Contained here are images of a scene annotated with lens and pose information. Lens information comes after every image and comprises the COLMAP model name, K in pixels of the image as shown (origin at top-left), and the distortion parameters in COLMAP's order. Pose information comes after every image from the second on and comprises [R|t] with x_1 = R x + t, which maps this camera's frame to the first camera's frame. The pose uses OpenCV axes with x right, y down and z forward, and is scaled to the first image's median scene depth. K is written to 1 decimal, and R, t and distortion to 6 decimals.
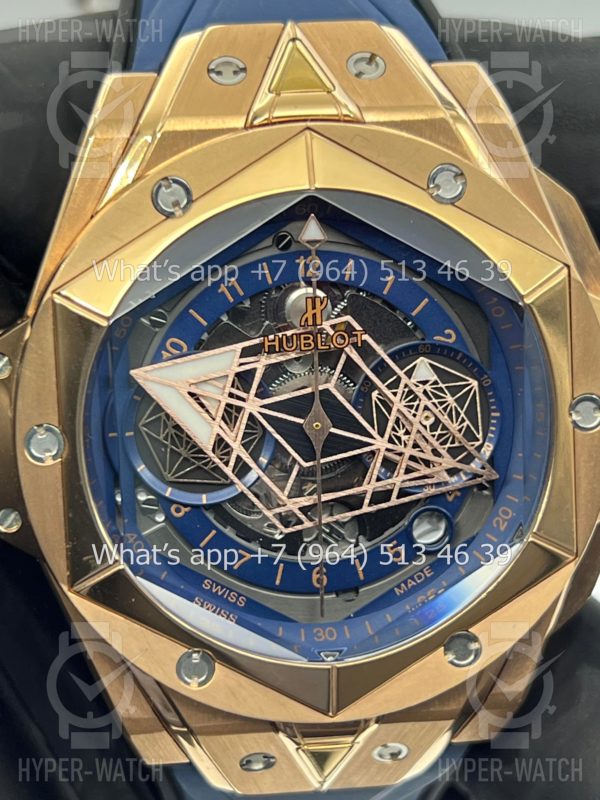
lens RADIAL K [[1867.8, 0, 300.0], [0, 1867.8, 400.0], [0, 0, 1]] dist [0.158282, -0.217174]
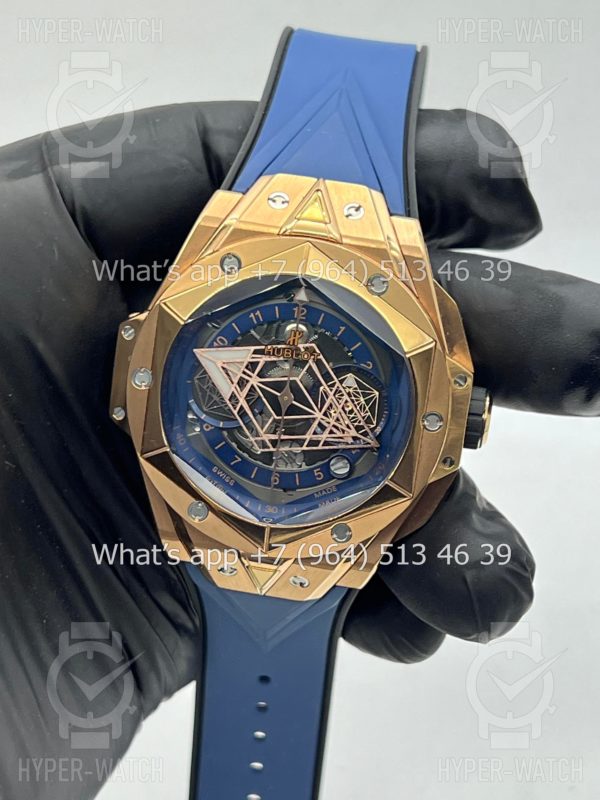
lens RADIAL K [[1867.8, 0, 300.0], [0, 1867.8, 400.0], [0, 0, 1]] dist [0.158282, -0.217174]
pose [[0.963437, 0.207896, -0.169022, 0.333997], [-0.199956, 0.977783, 0.062904, -0.103369], [0.178344, -0.026807, 0.983603, -0.815295]]
